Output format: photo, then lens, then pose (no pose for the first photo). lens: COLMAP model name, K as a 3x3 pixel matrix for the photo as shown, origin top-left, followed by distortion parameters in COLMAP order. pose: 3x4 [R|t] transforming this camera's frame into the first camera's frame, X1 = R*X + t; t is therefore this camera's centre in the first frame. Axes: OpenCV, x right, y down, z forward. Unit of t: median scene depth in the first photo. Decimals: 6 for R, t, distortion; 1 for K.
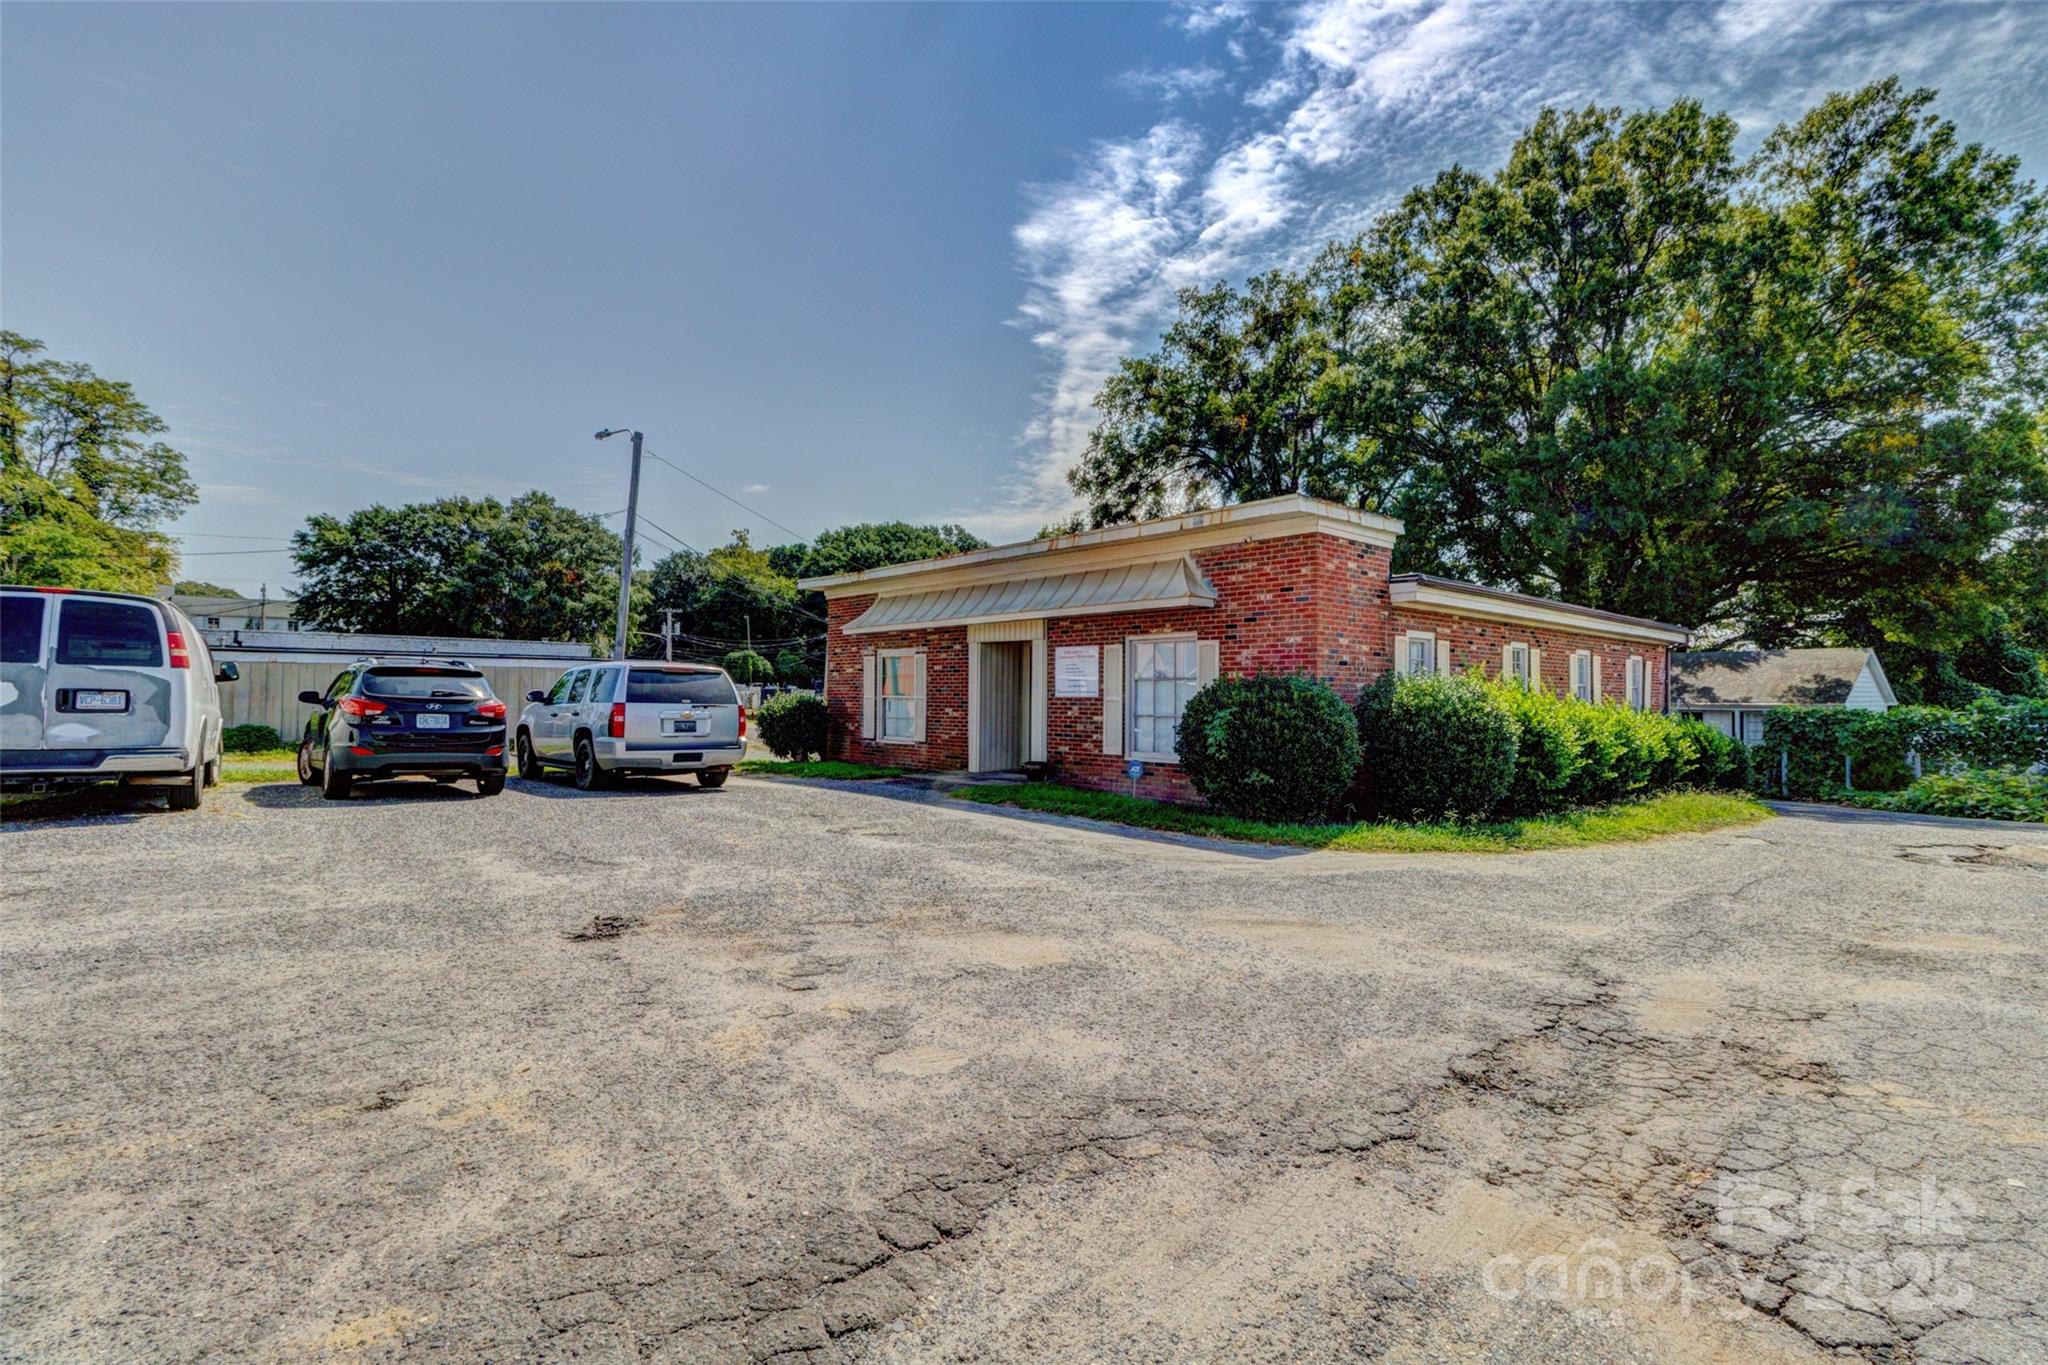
lens RADIAL K [[935.6, 0, 1023.1], [0, 935.6, 683.4], [0, 0, 1]] dist [0.002094, 0.000289]
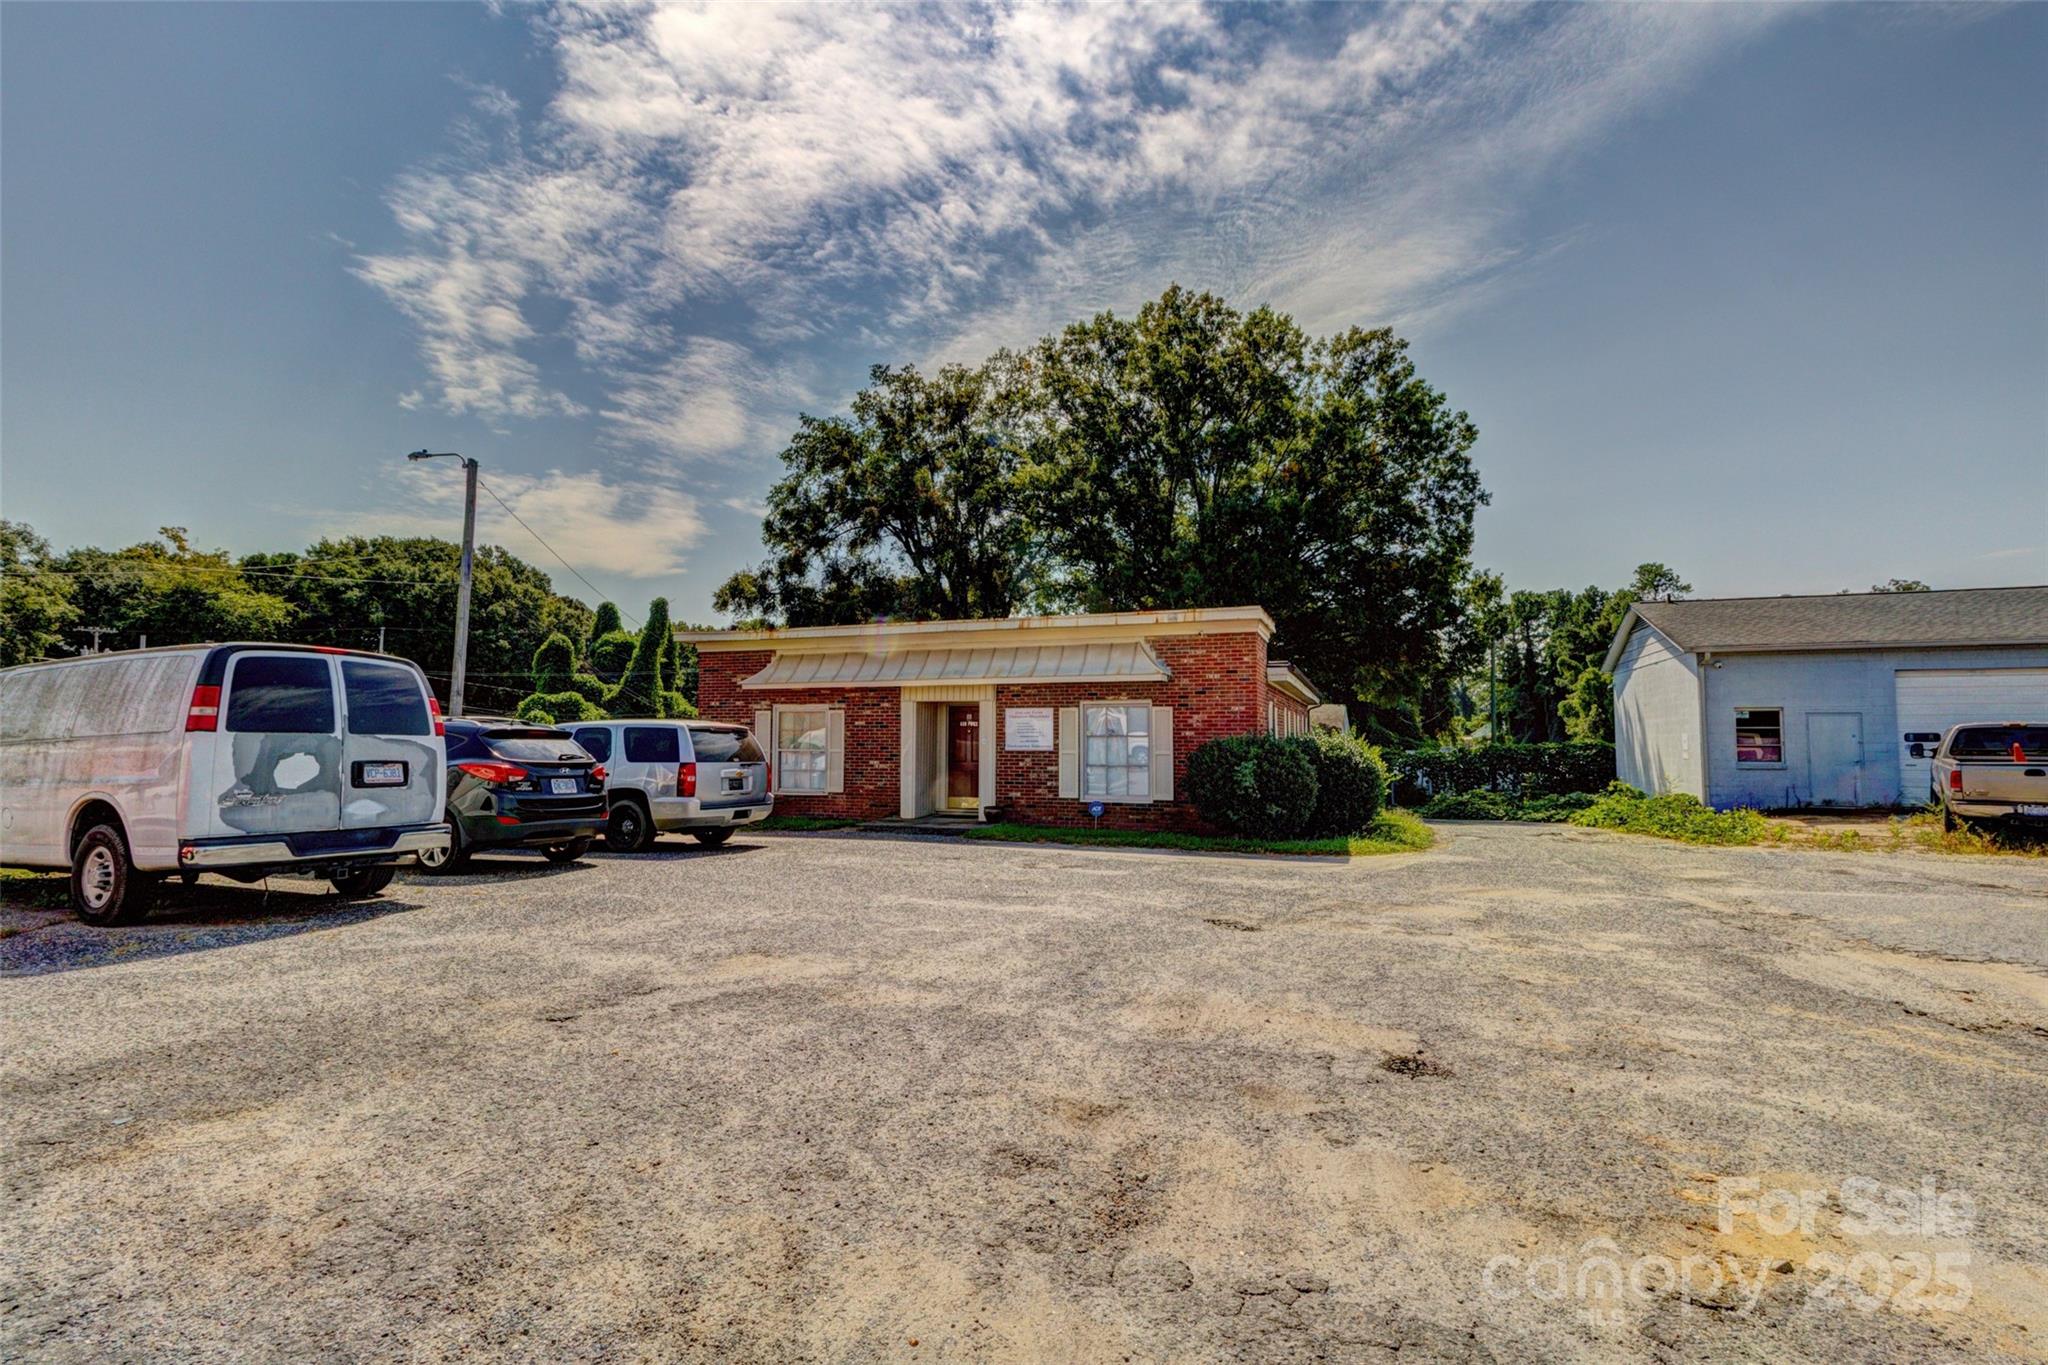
lens RADIAL K [[935.6, 0, 1030.3], [0, 935.6, 684.5], [0, 0, 1]] dist [0.002094, 0.000289]
pose [[0.883750, 0.021525, 0.467463, -0.497758], [-0.000920, 0.999019, -0.044264, -0.016440], [-0.467958, 0.038688, 0.882904, -0.057646]]
